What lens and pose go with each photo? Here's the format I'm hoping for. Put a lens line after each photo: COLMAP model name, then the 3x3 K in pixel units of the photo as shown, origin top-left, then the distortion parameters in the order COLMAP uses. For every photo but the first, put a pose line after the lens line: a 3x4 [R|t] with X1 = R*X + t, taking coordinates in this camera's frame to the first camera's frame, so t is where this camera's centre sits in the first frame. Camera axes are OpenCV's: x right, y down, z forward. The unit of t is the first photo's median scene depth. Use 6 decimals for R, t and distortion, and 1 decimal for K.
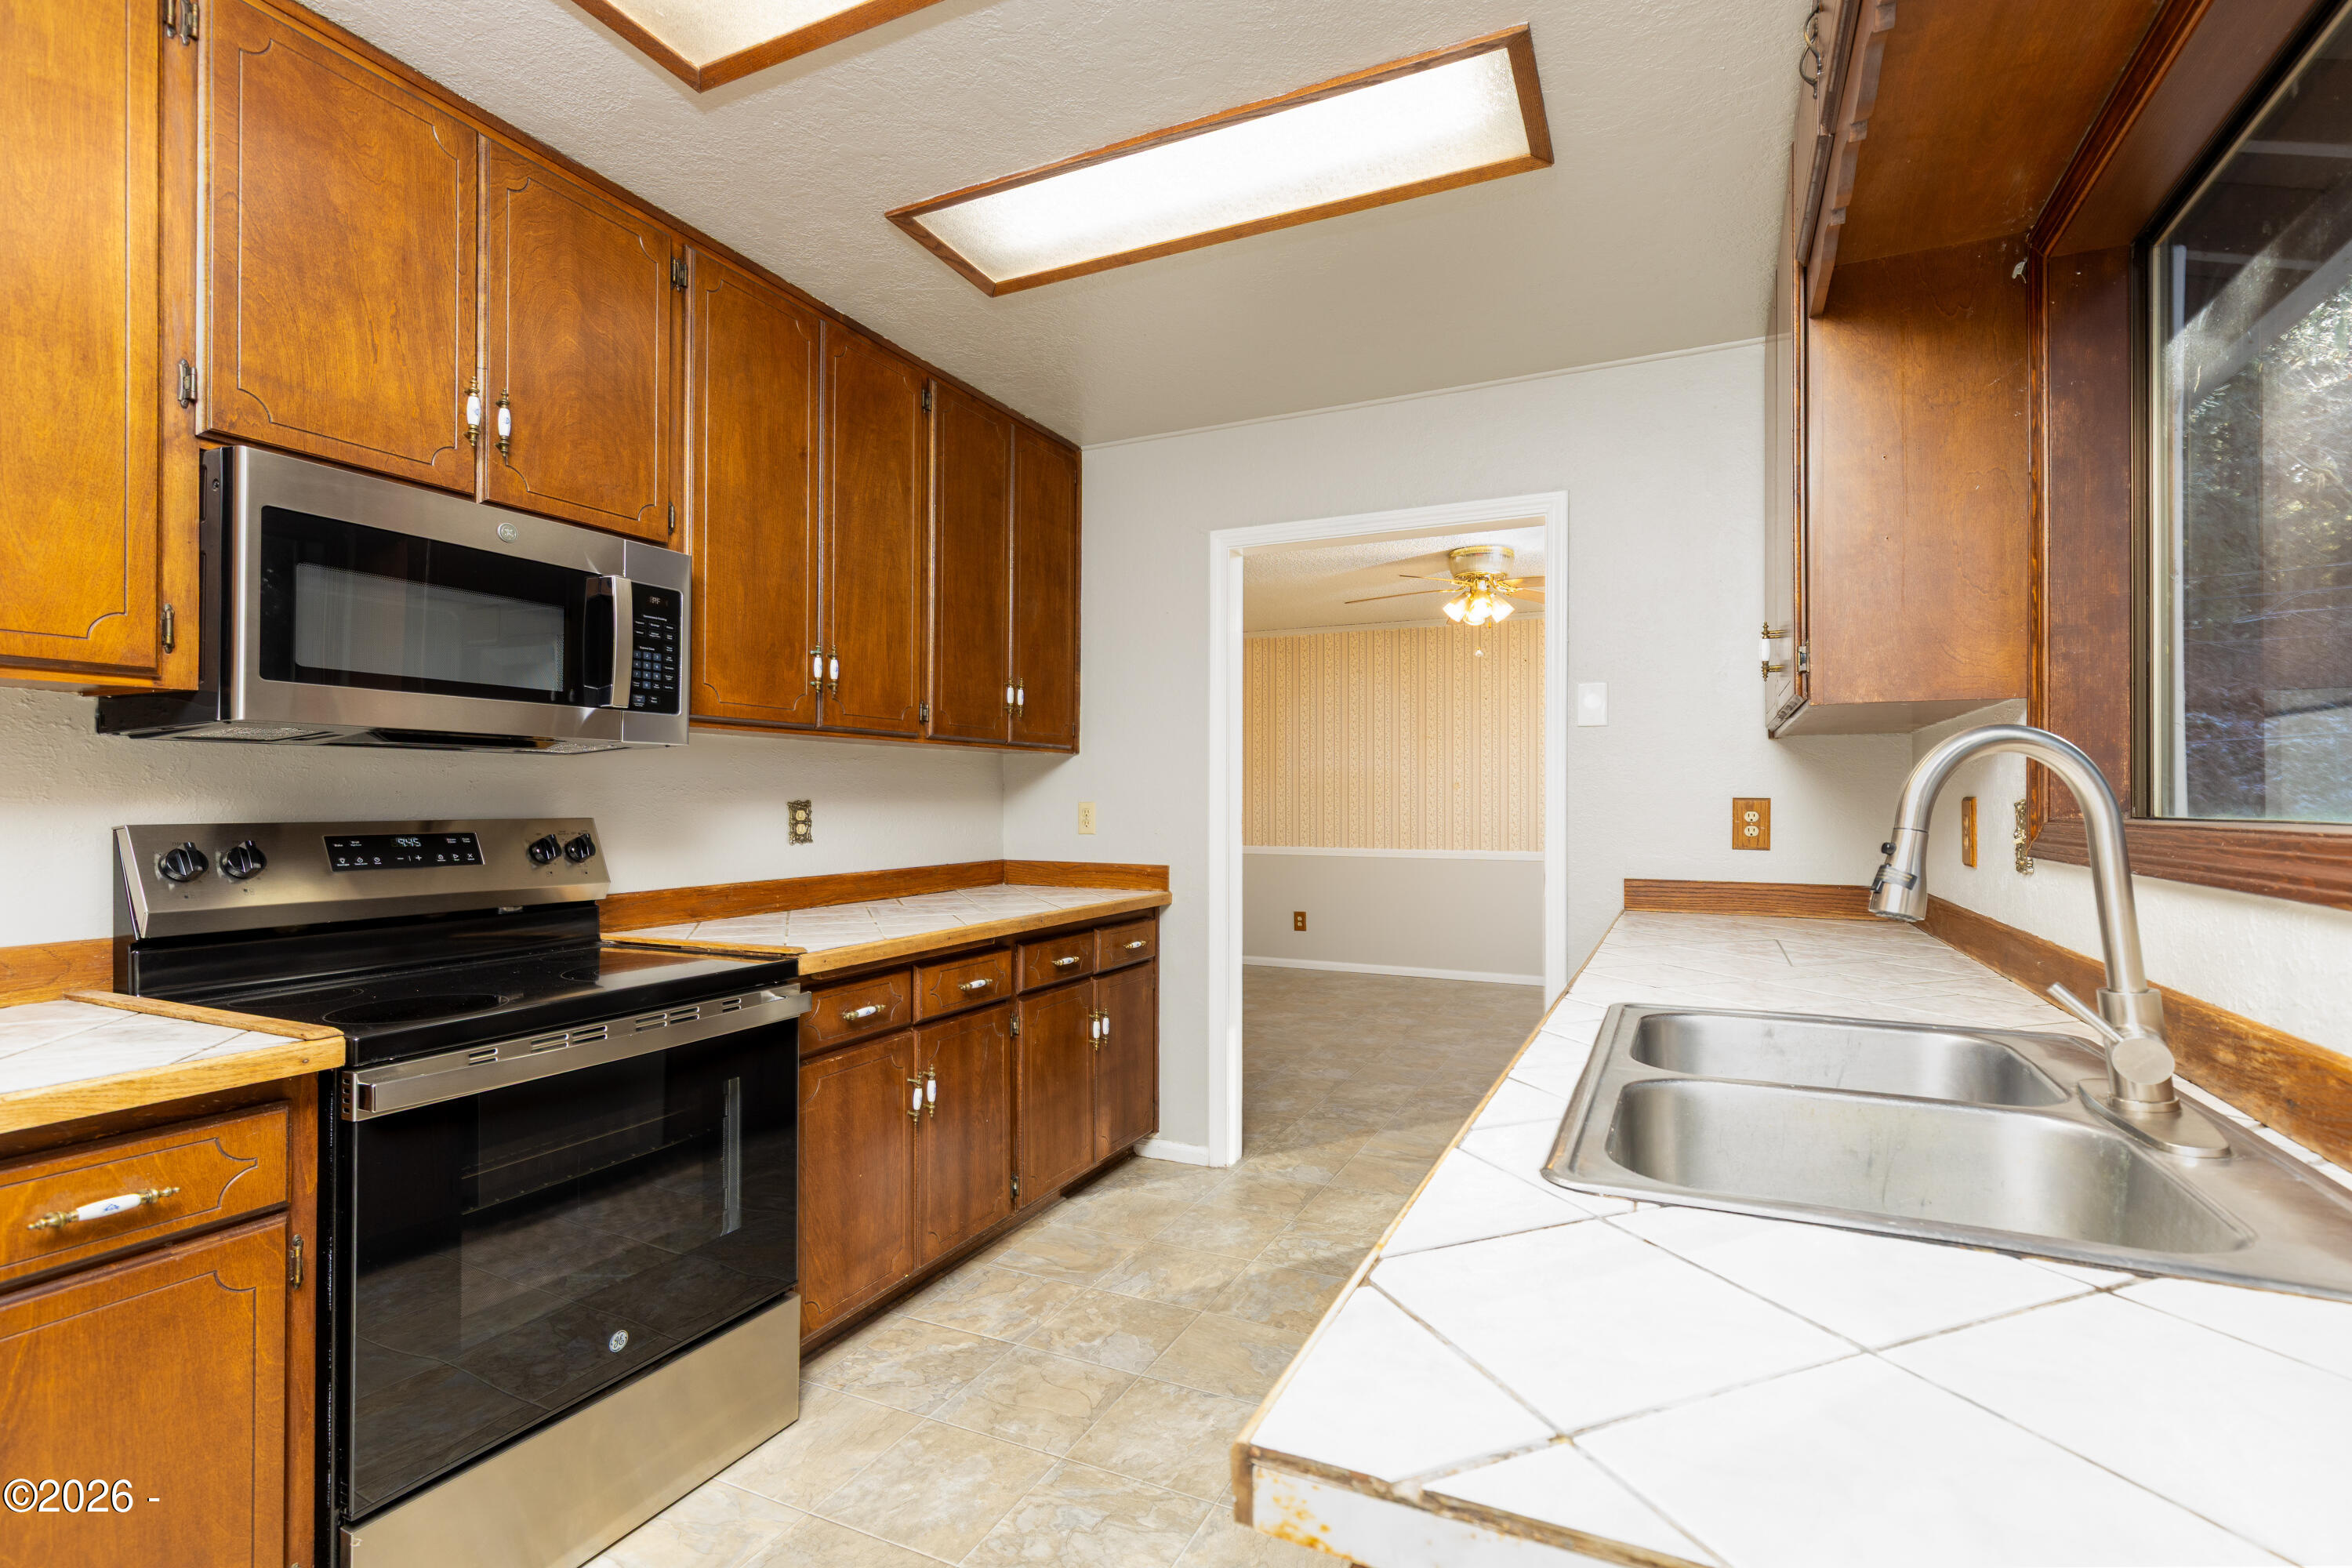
lens RADIAL K [[1029.5, 0, 1144.2], [0, 1029.5, 798.5], [0, 0, 1]] dist [0.005693, -0.000022]
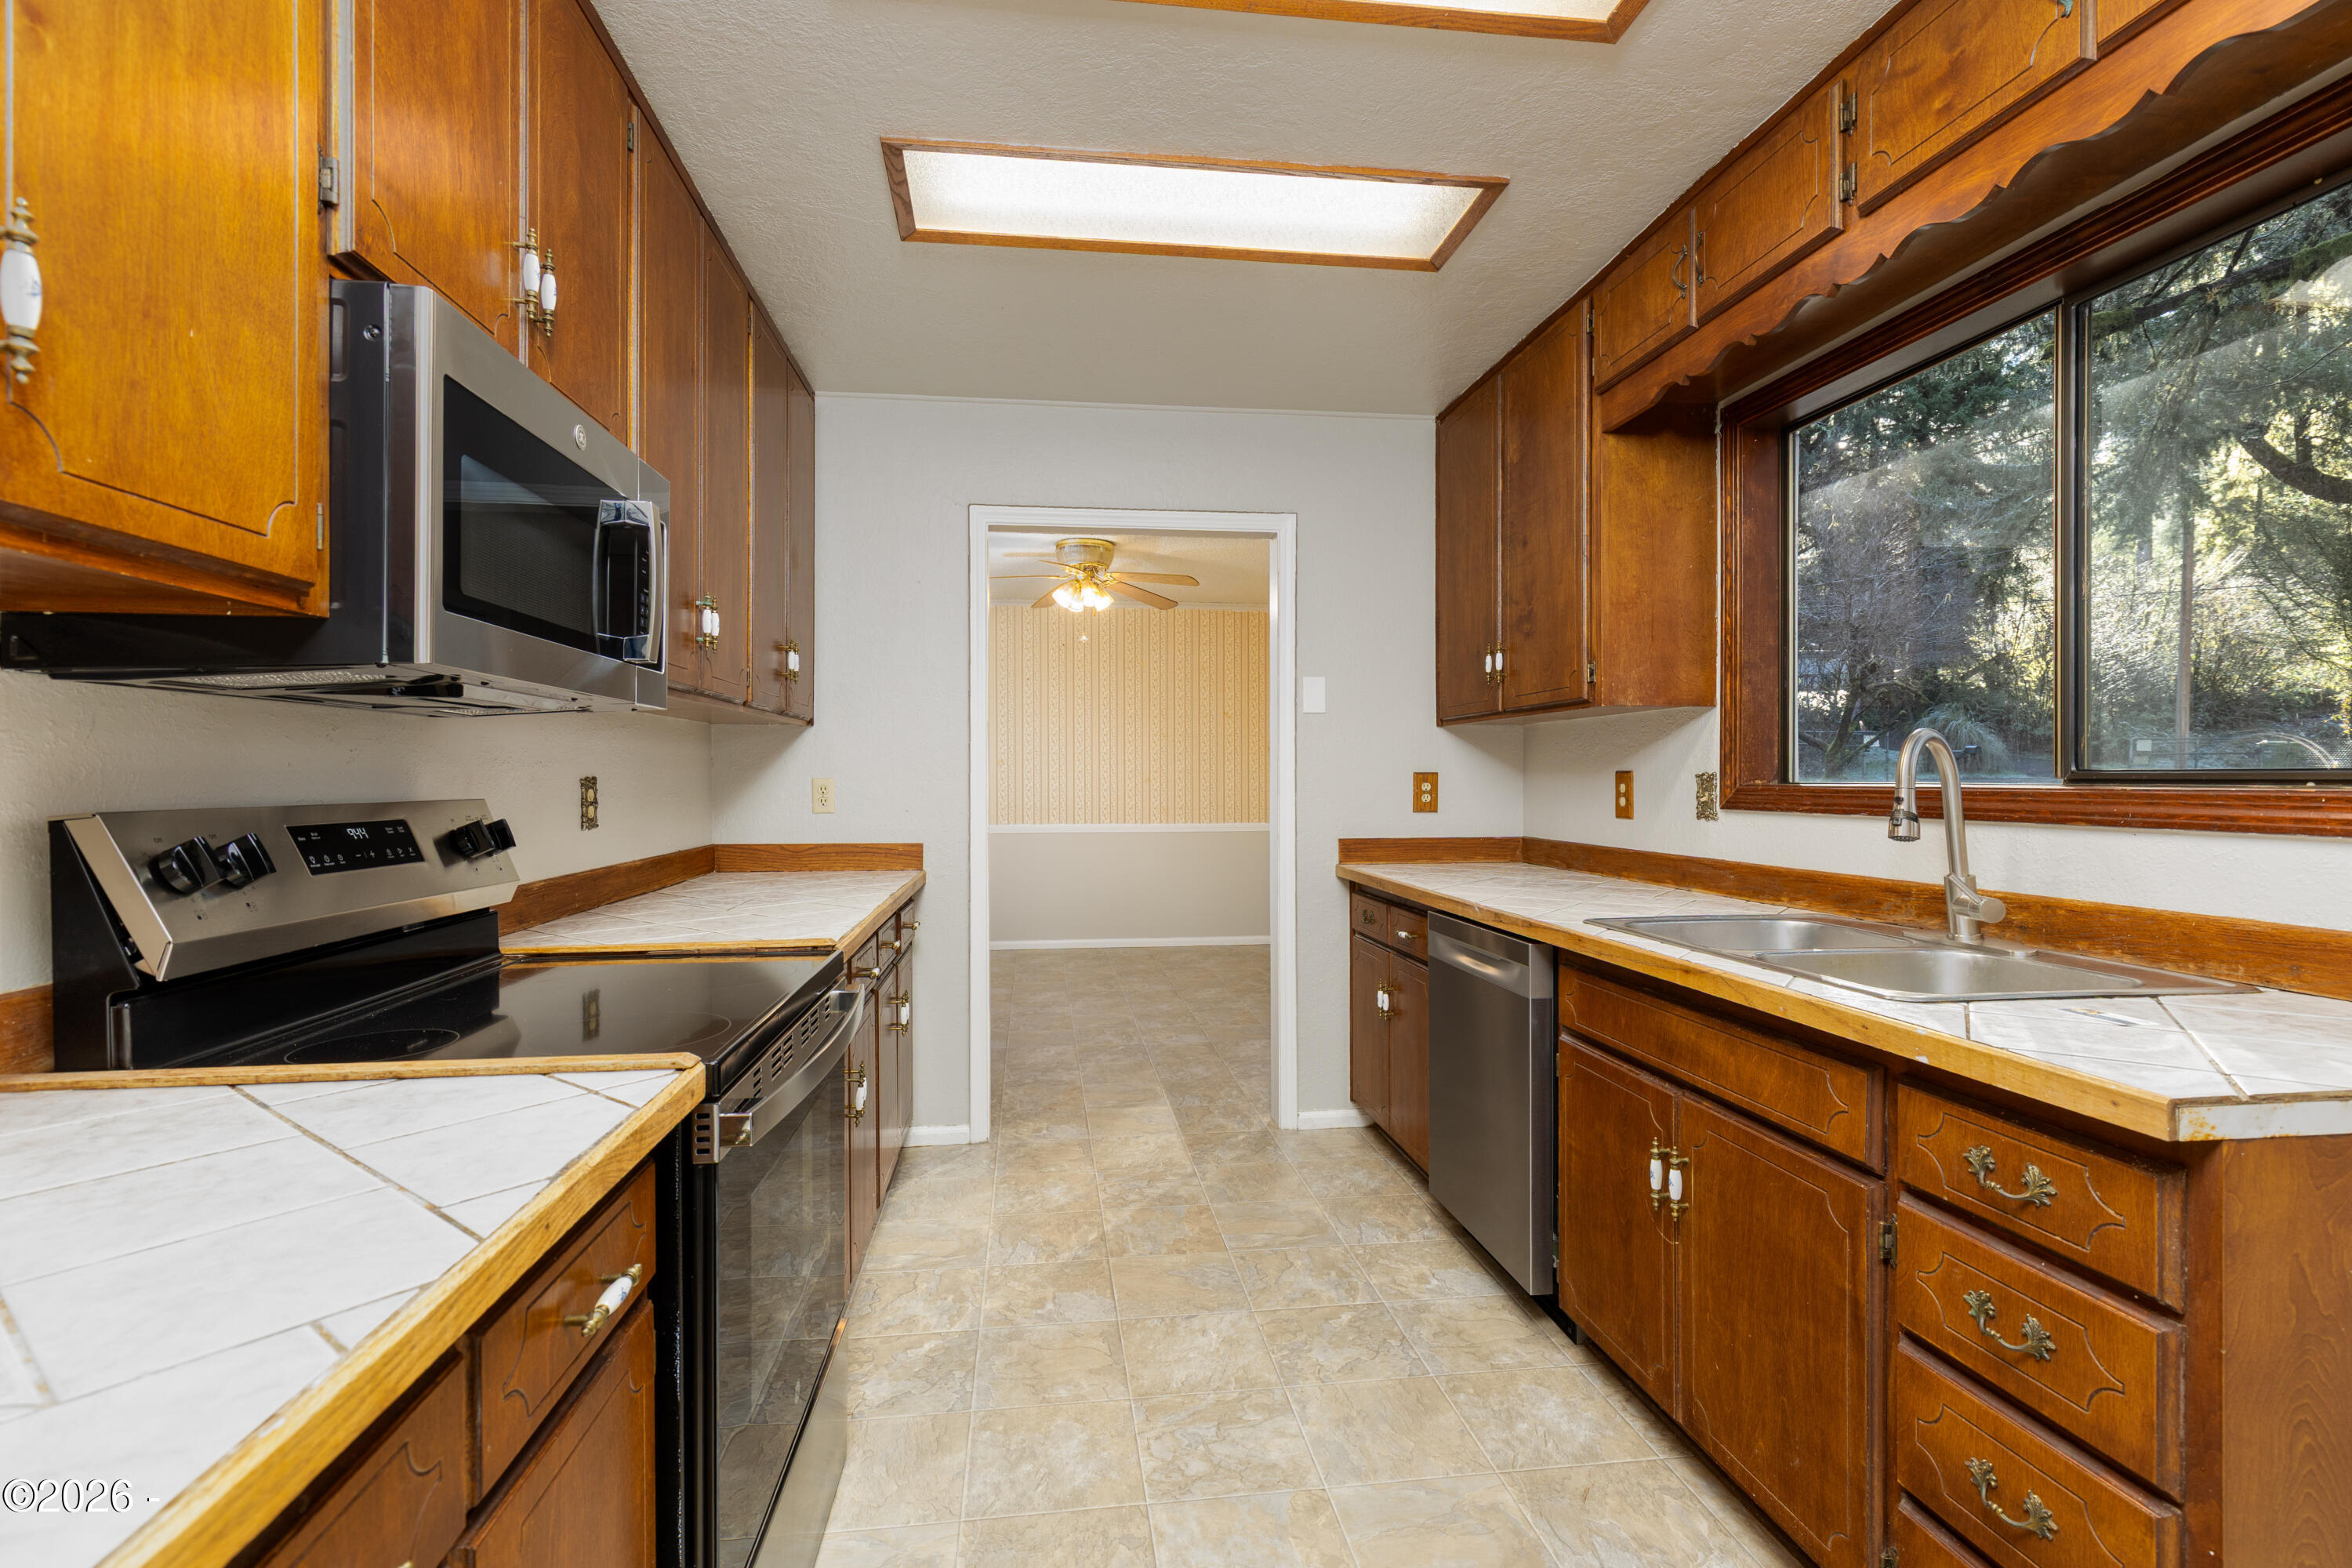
lens RADIAL K [[1048.1, 0, 1173.9], [0, 1048.1, 785.4], [0, 0, 1]] dist [0.000834, 0.000564]
pose [[0.856353, -0.007557, 0.516335, -0.520994], [0.002576, 0.999943, 0.010362, 0.002050], [-0.516384, -0.007543, 0.856324, 0.059136]]
